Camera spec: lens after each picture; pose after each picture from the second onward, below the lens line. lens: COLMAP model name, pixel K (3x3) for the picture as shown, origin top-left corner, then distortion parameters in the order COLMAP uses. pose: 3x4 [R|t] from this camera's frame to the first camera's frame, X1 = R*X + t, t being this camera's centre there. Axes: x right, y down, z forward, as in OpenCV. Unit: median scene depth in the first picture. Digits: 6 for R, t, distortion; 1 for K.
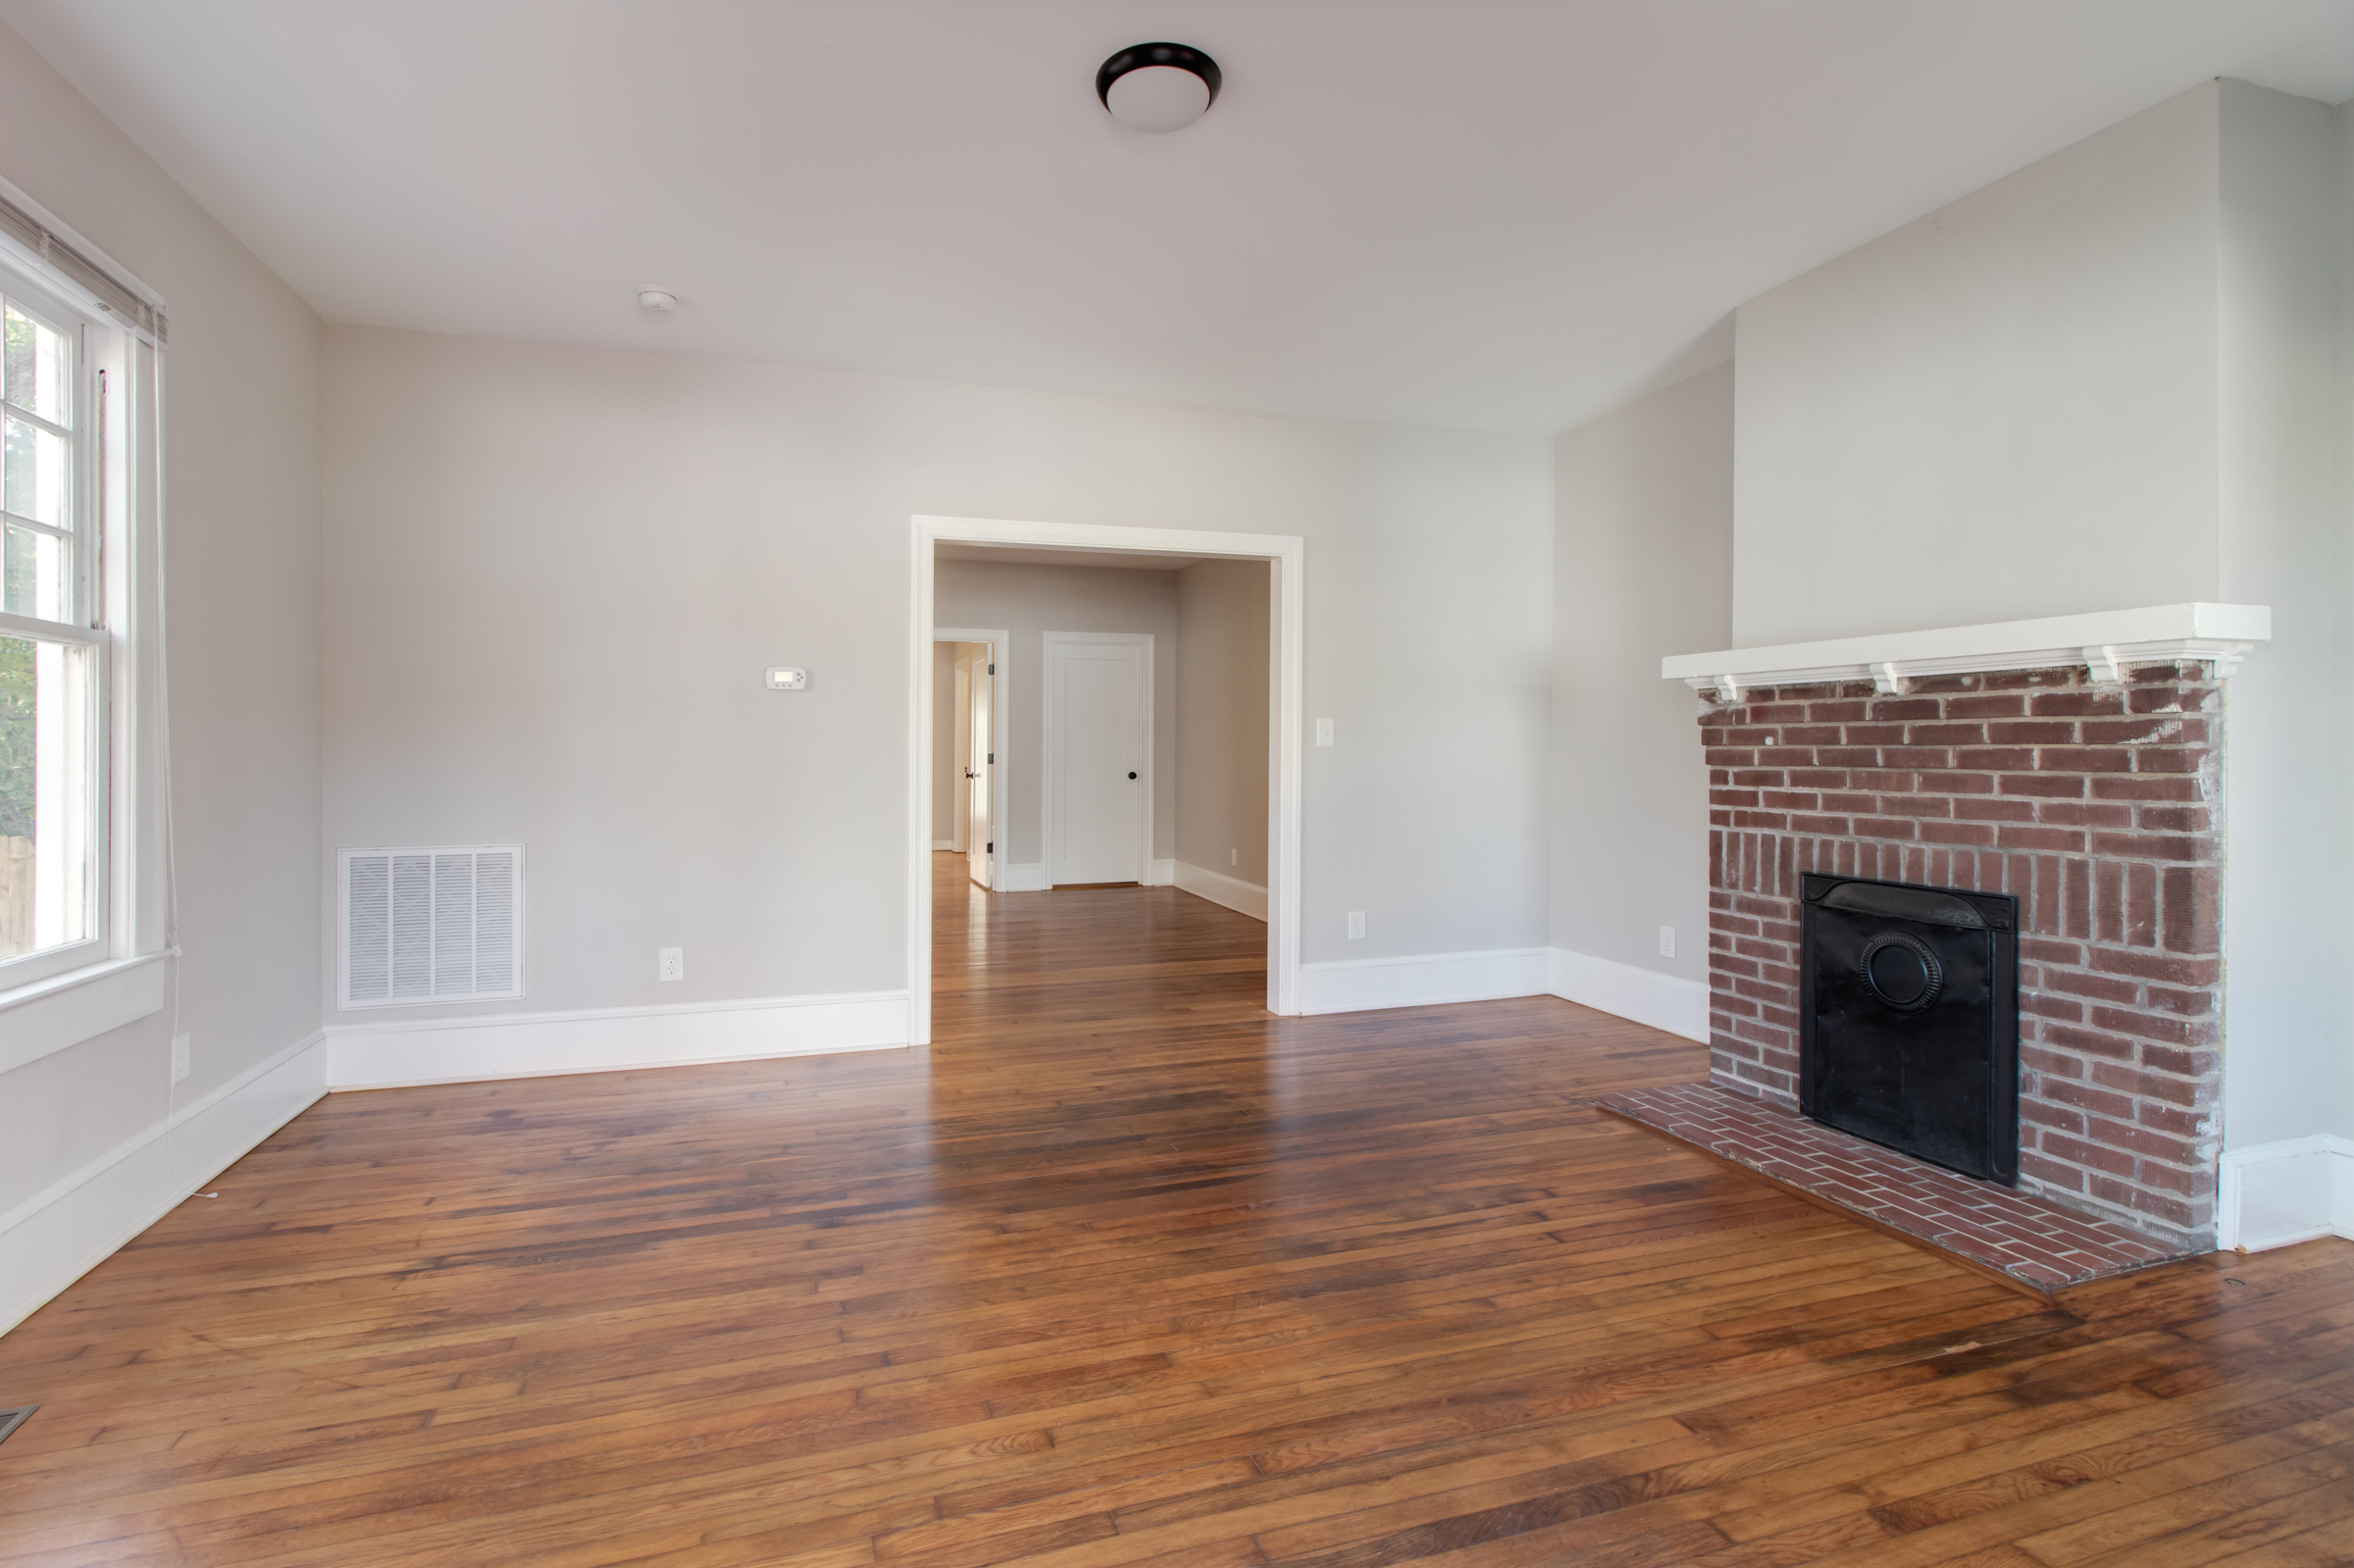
lens RADIAL K [[1072.8, 0, 1167.1], [0, 1072.8, 764.5], [0, 0, 1]] dist [-0.000465, -0.000550]
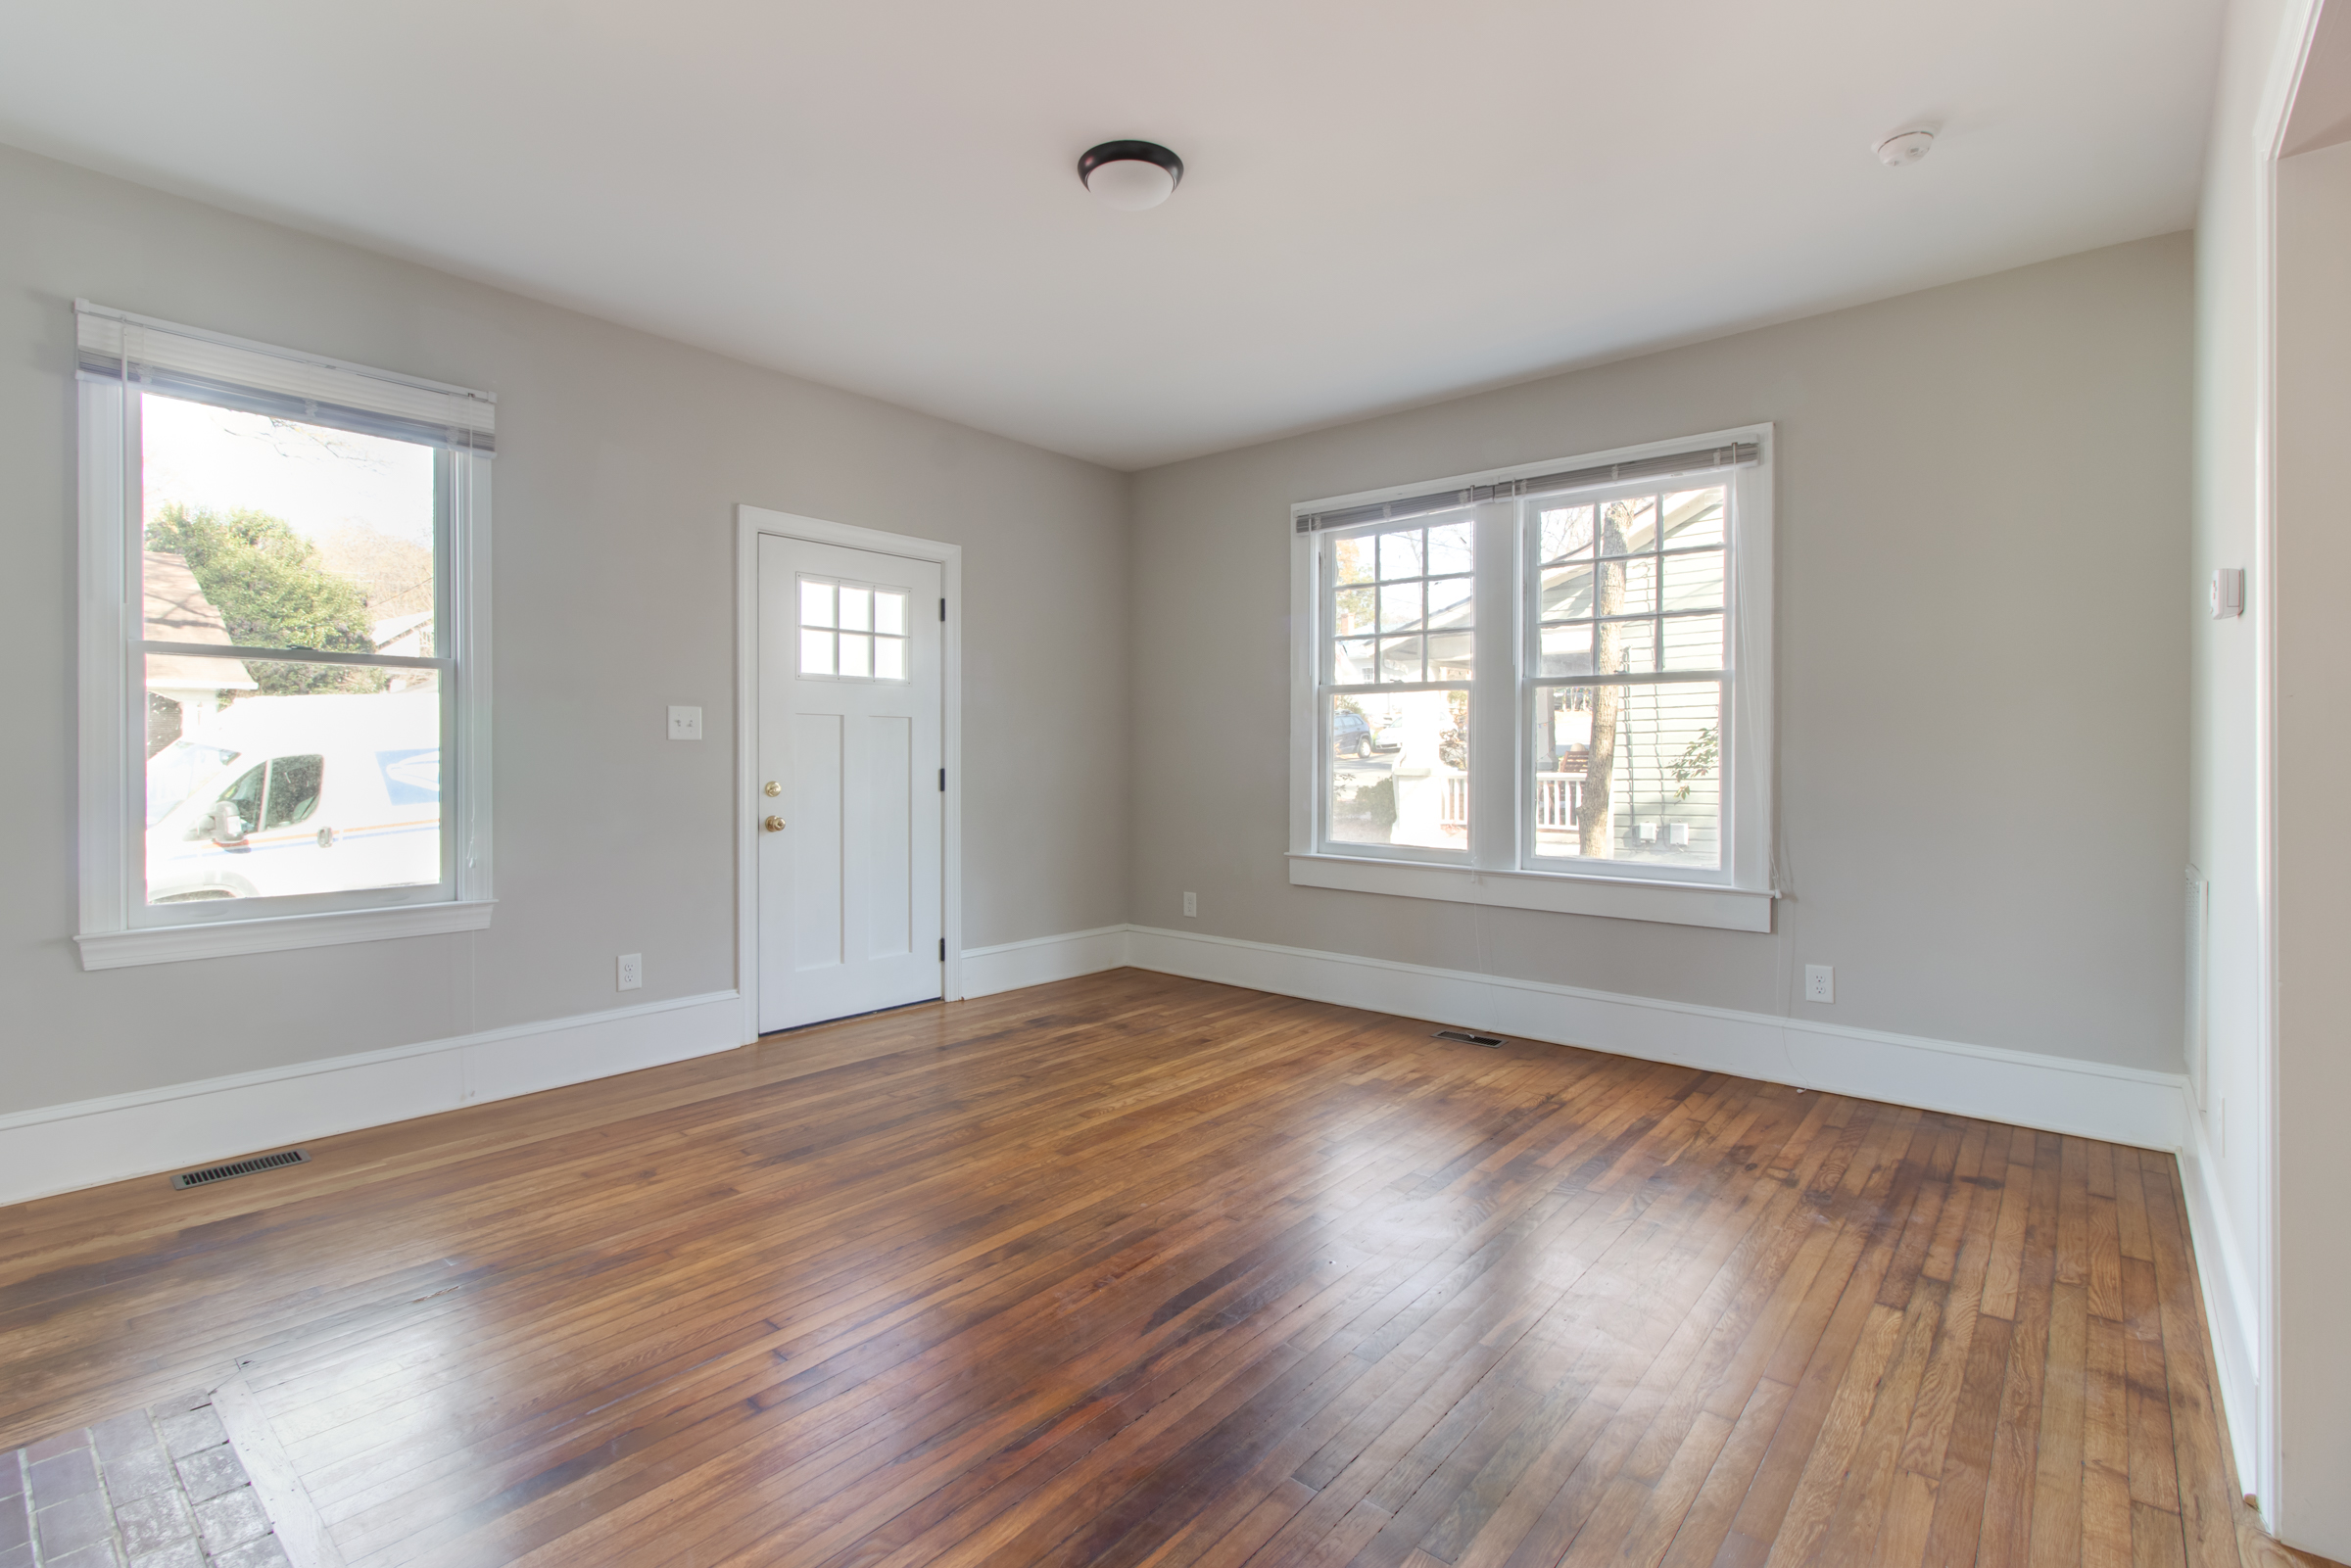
lens RADIAL K [[1071.4, 0, 1176.3], [0, 1071.4, 761.8], [0, 0, 1]] dist [-0.000465, -0.000550]
pose [[-0.851193, 0.009714, -0.524763, 0.633994], [-0.003914, 0.999683, 0.024855, -0.055570], [0.524838, 0.023211, -0.850886, 2.264591]]
